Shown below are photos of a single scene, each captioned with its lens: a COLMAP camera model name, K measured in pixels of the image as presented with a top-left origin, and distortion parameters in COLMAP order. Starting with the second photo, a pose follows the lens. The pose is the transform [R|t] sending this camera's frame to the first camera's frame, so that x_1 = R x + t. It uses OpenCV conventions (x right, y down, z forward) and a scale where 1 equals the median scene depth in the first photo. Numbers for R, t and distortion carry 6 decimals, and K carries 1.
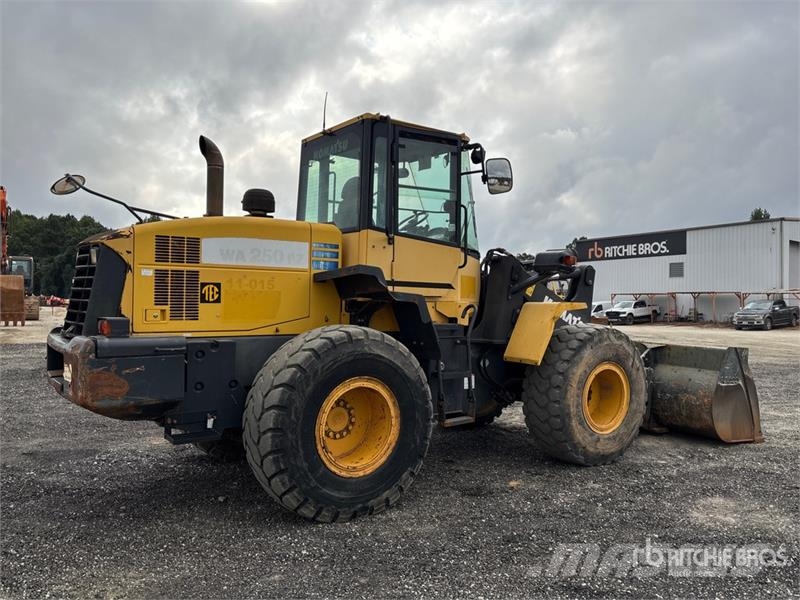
lens RADIAL K [[615.7, 0, 400.0], [0, 615.7, 292.5], [0, 0, 1]] dist [0.037791, -0.047937]
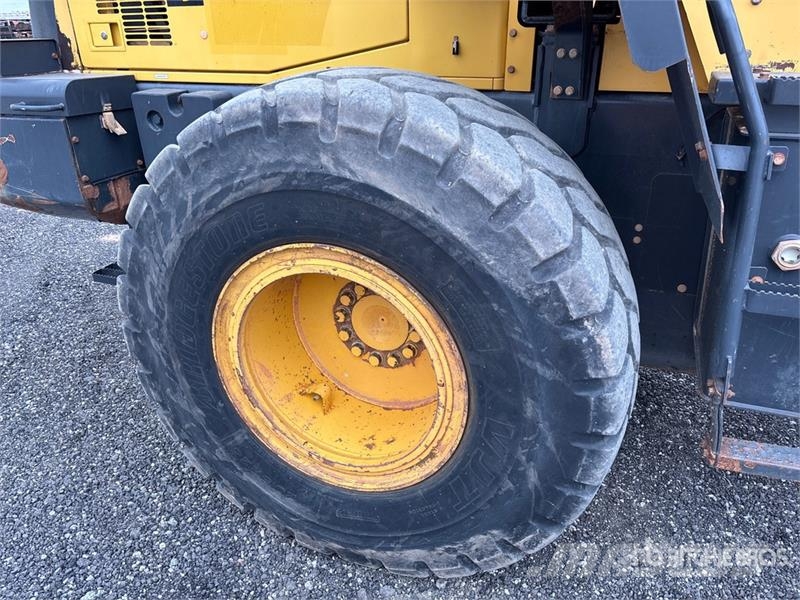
lens RADIAL K [[615.7, 0, 398.7], [0, 615.7, 302.4], [0, 0, 1]] dist [0.037791, -0.047937]
pose [[0.533859, 0.334937, -0.776409, 0.189724], [0.031508, 0.909687, 0.414097, 0.028086], [0.844986, -0.245533, 0.475091, 0.761672]]
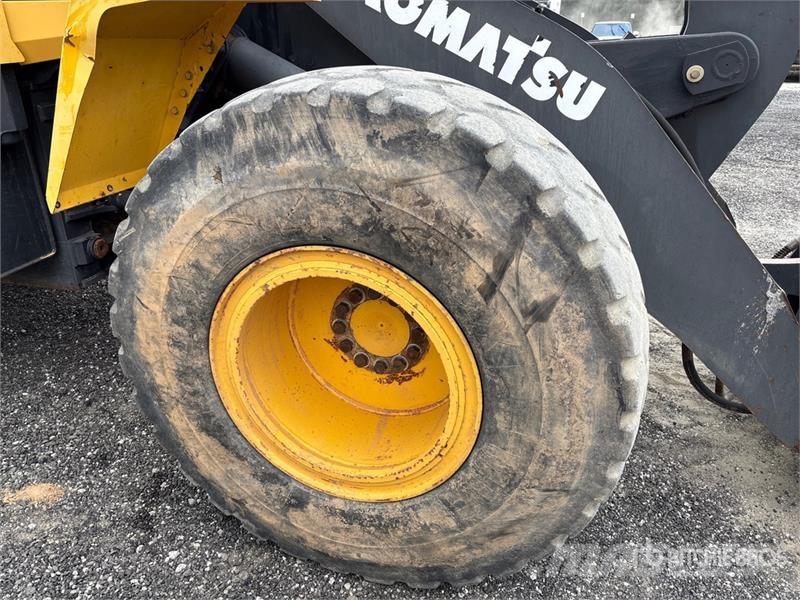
lens RADIAL K [[615.7, 0, 405.4], [0, 615.7, 300.2], [0, 0, 1]] dist [0.037791, -0.047937]
pose [[0.617404, 0.286548, -0.732600, 0.624763], [0.031125, 0.921668, 0.386730, 0.051561], [0.786030, -0.261570, 0.560123, 1.060629]]
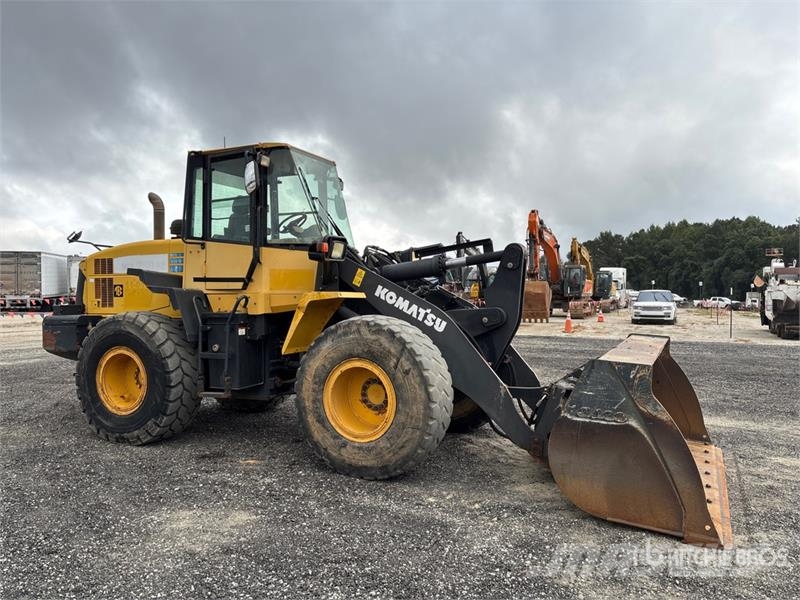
lens RADIAL K [[615.7, 0, 407.2], [0, 615.7, 291.3], [0, 0, 1]] dist [0.037791, -0.047937]
pose [[0.496688, -0.025421, -0.867557, 1.335930], [0.018935, 0.999650, -0.018451, 0.041334], [0.867722, -0.007262, 0.496996, 0.751209]]
